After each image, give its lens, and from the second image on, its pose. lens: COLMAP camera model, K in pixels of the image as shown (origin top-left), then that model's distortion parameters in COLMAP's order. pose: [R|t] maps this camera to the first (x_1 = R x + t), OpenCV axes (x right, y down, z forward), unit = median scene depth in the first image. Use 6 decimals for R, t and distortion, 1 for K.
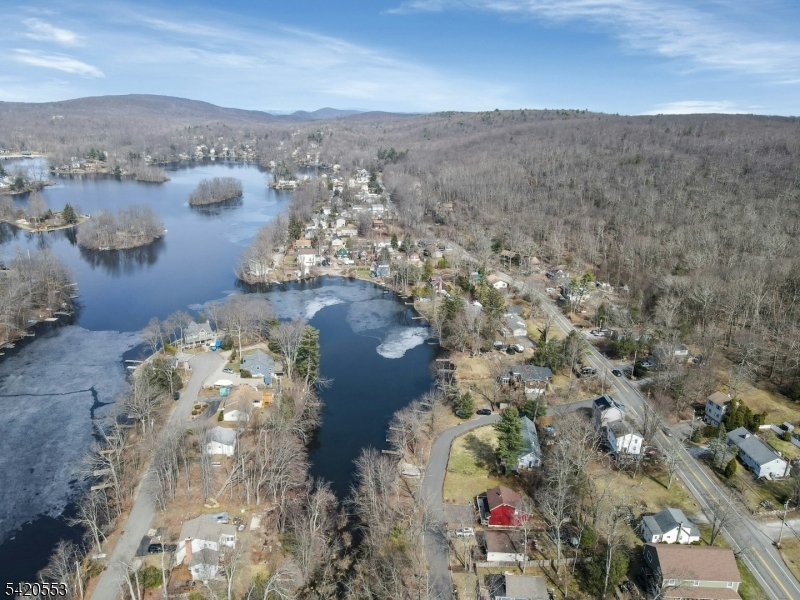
lens RADIAL K [[584.3, 0, 400.0], [0, 584.3, 300.0], [0, 0, 1]] dist [-0.003428, 0.040815]
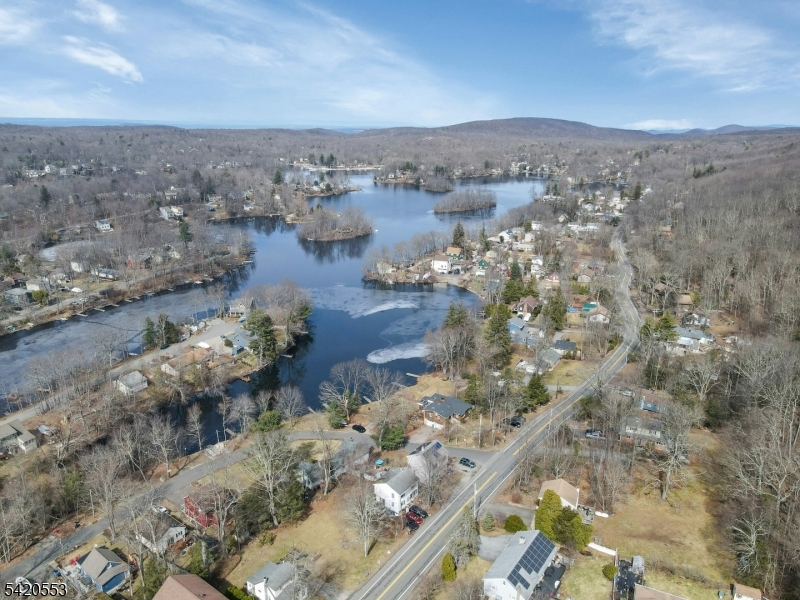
lens RADIAL K [[584.3, 0, 400.0], [0, 584.3, 300.0], [0, 0, 1]] dist [-0.003428, 0.040815]
pose [[0.807620, 0.146047, -0.571332, 0.313148], [-0.165157, 0.986092, 0.018609, -0.015993], [0.566103, 0.079331, 0.820508, 0.119647]]
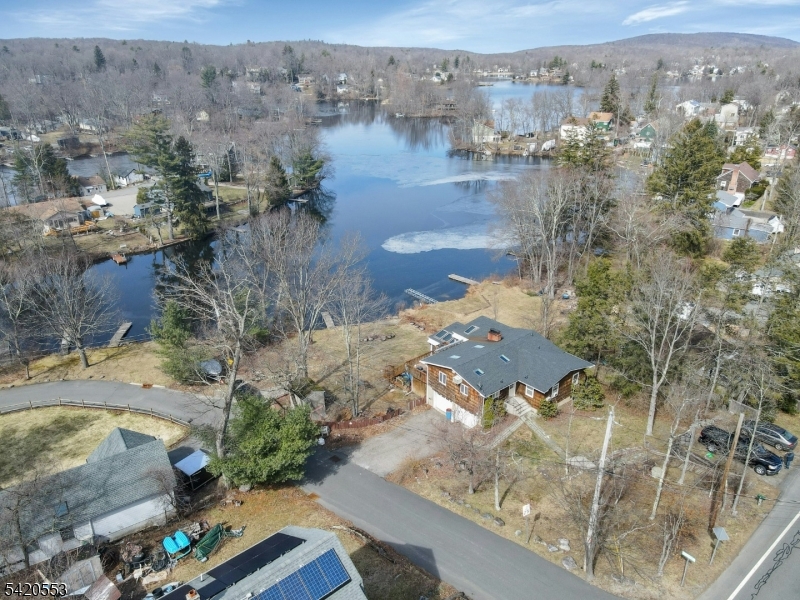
lens RADIAL K [[584.3, 0, 400.0], [0, 584.3, 300.0], [0, 0, 1]] dist [-0.003428, 0.040815]
pose [[0.638674, 0.267793, -0.721376, 0.188791], [-0.216921, 0.962124, 0.165113, 0.032347], [0.738269, 0.051029, 0.672573, 0.382173]]
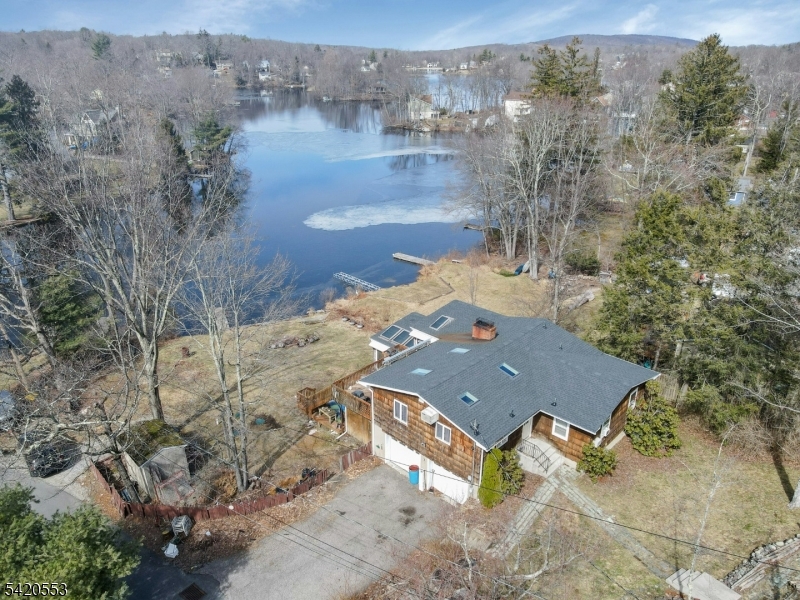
lens RADIAL K [[584.3, 0, 400.0], [0, 584.3, 300.0], [0, 0, 1]] dist [-0.003428, 0.040815]
pose [[0.722059, 0.241770, -0.648211, 0.149166], [-0.197907, 0.969979, 0.141330, 0.045022], [0.662921, 0.026238, 0.748230, 0.423156]]
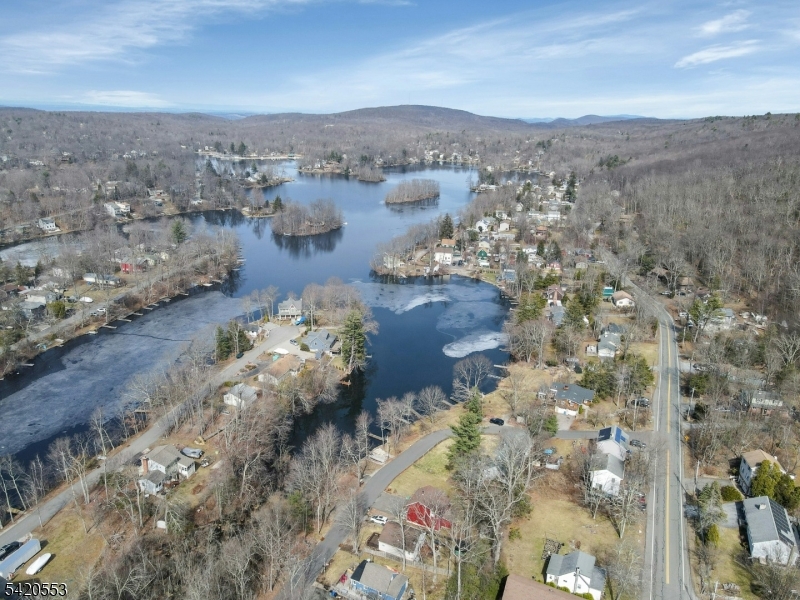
lens RADIAL K [[584.3, 0, 400.0], [0, 584.3, 300.0], [0, 0, 1]] dist [-0.003428, 0.040815]
pose [[0.910247, 0.115807, -0.397542, 0.161256], [-0.120920, 0.992586, 0.012279, 0.000757], [0.396017, 0.036894, 0.917502, 0.022931]]
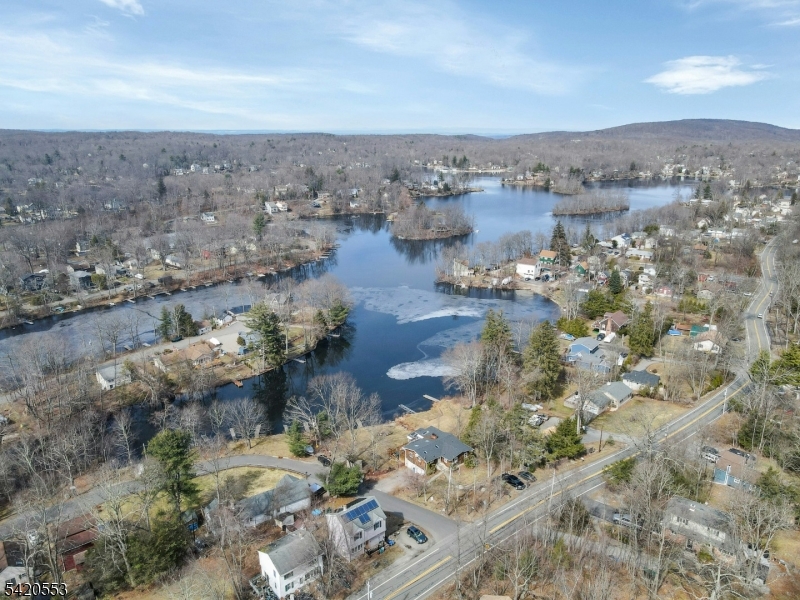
lens RADIAL K [[584.3, 0, 400.0], [0, 584.3, 300.0], [0, 0, 1]] dist [-0.003428, 0.040815]
pose [[0.632411, 0.182683, -0.752784, 0.323493], [-0.216789, 0.974701, 0.054413, -0.028519], [0.743679, 0.128784, 0.656015, 0.255697]]
